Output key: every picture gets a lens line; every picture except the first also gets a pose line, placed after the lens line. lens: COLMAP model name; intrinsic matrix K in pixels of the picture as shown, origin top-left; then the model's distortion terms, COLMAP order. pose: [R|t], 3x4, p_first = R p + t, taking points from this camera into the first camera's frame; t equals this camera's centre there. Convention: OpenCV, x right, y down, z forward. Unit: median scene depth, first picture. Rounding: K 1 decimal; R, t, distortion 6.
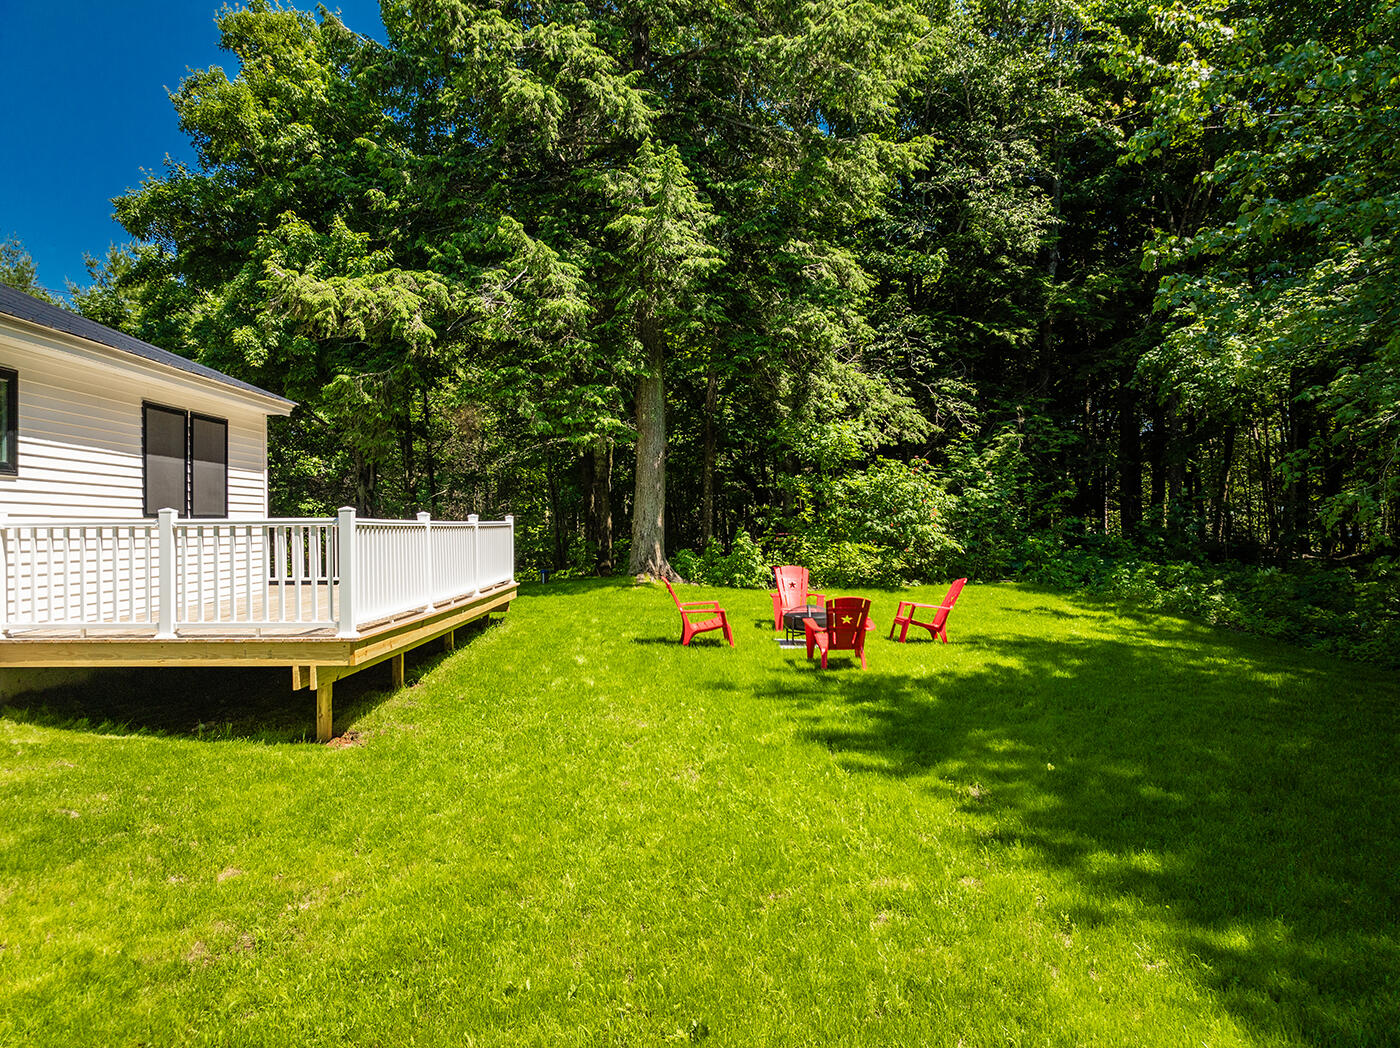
lens RADIAL K [[960.3, 0, 695.0], [0, 960.3, 523.0], [0, 0, 1]] dist [-0.026511, -0.000119]
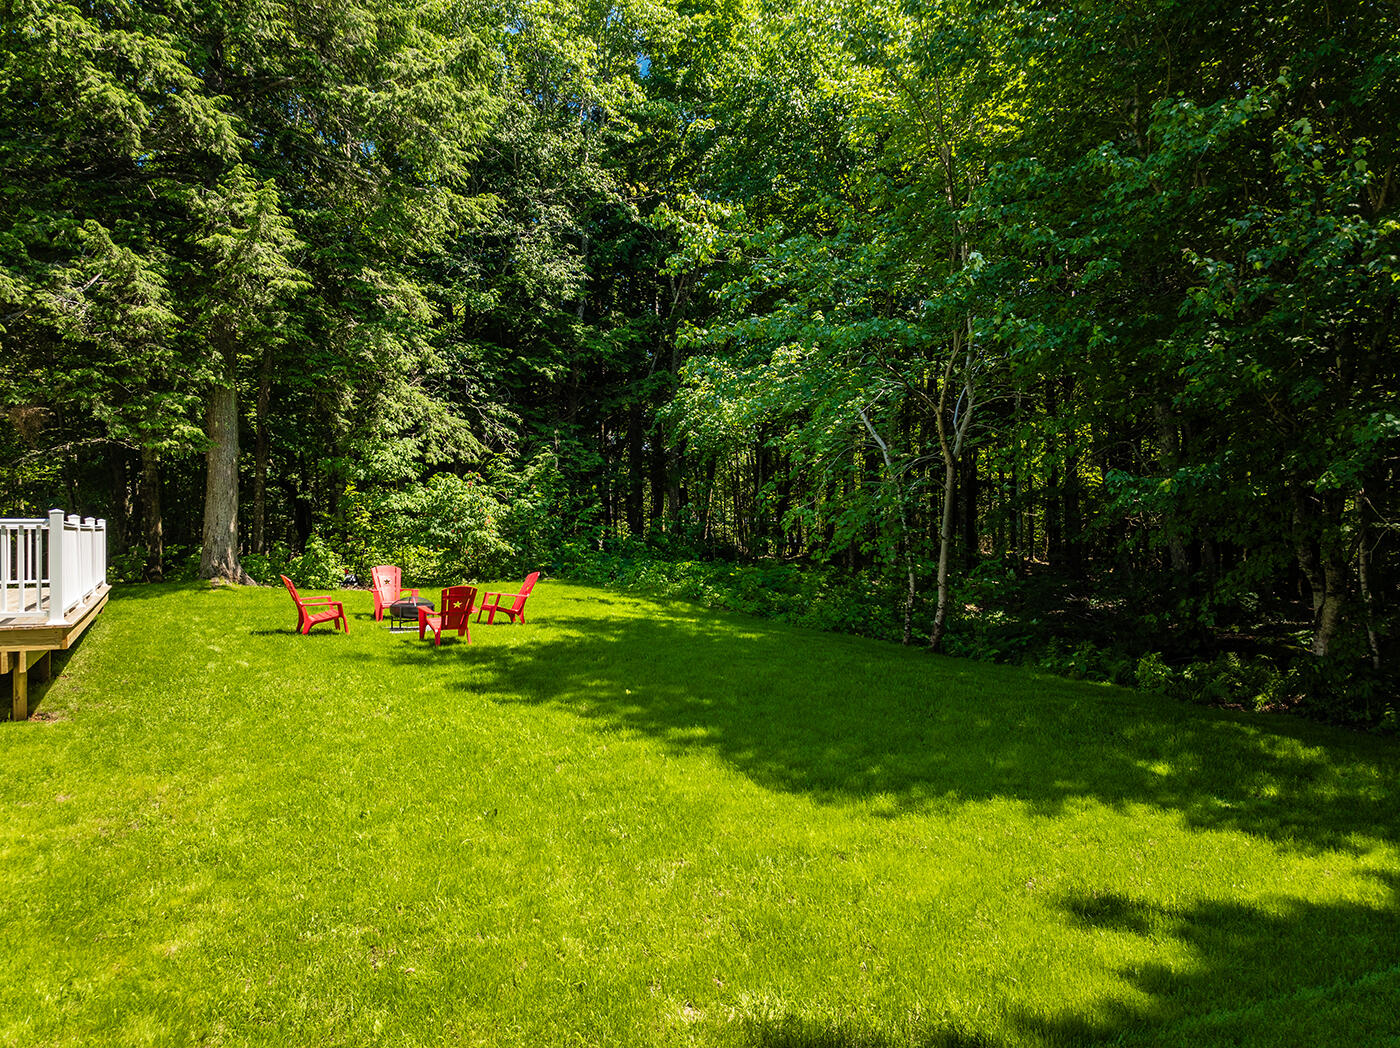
lens RADIAL K [[1043.8, 0, 704.9], [0, 1043.8, 442.3], [0, 0, 1]] dist [-0.016478, 0.003209]
pose [[0.870119, 0.046684, 0.490626, -0.149306], [-0.004647, 0.996236, -0.086552, 0.002861], [-0.492820, 0.073031, 0.867061, -0.228451]]
